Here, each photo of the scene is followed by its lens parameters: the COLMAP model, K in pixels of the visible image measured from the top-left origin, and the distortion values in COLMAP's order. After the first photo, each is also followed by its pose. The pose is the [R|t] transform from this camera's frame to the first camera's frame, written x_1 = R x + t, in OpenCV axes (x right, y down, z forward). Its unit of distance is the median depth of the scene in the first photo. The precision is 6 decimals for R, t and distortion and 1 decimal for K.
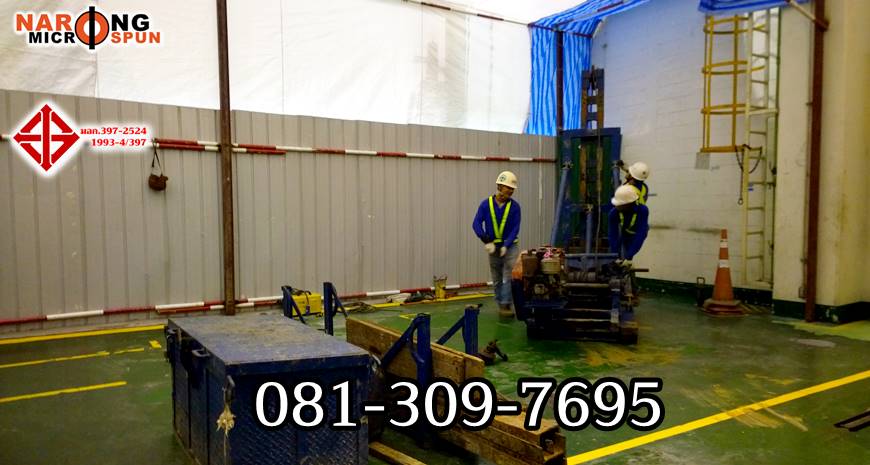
lens RADIAL K [[629.5, 0, 435.3], [0, 629.5, 250.1], [0, 0, 1]] dist [0.060927, -0.058898]
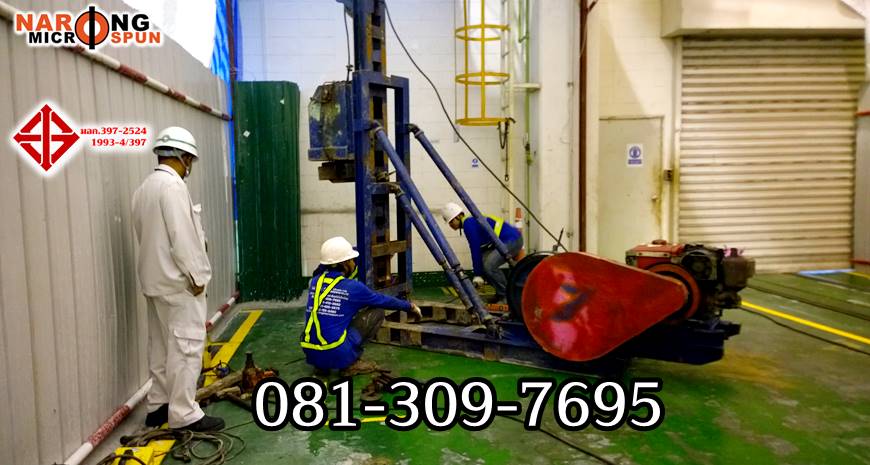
lens RADIAL K [[629.5, 0, 413.4], [0, 629.5, 233.2], [0, 0, 1]] dist [0.060927, -0.058898]
pose [[0.446432, -0.081799, 0.891071, -0.418226], [0.077070, 0.995627, 0.052785, -0.054034], [-0.891492, 0.045110, 0.450785, 0.692275]]
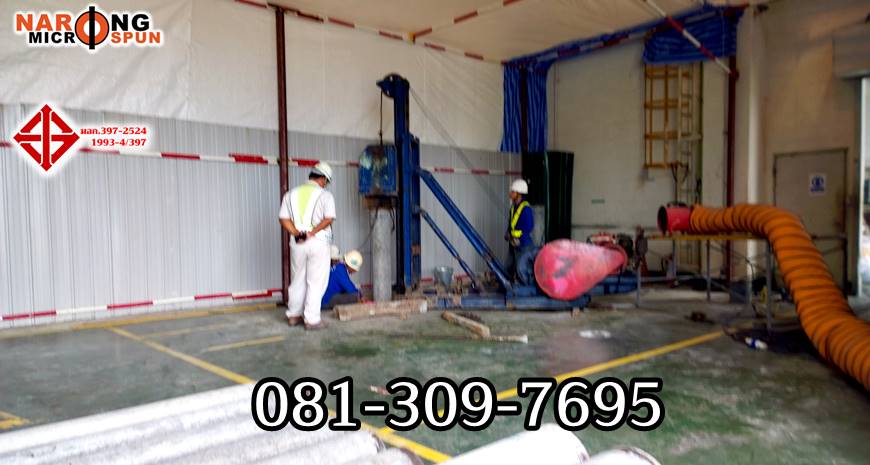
lens RADIAL K [[629.5, 0, 424.3], [0, 629.5, 252.2], [0, 0, 1]] dist [0.060927, -0.058898]
pose [[0.986761, -0.015570, 0.161431, -0.246881], [0.018776, 0.999655, -0.018355, 0.036048], [-0.161090, 0.021143, 0.986713, -0.213447]]
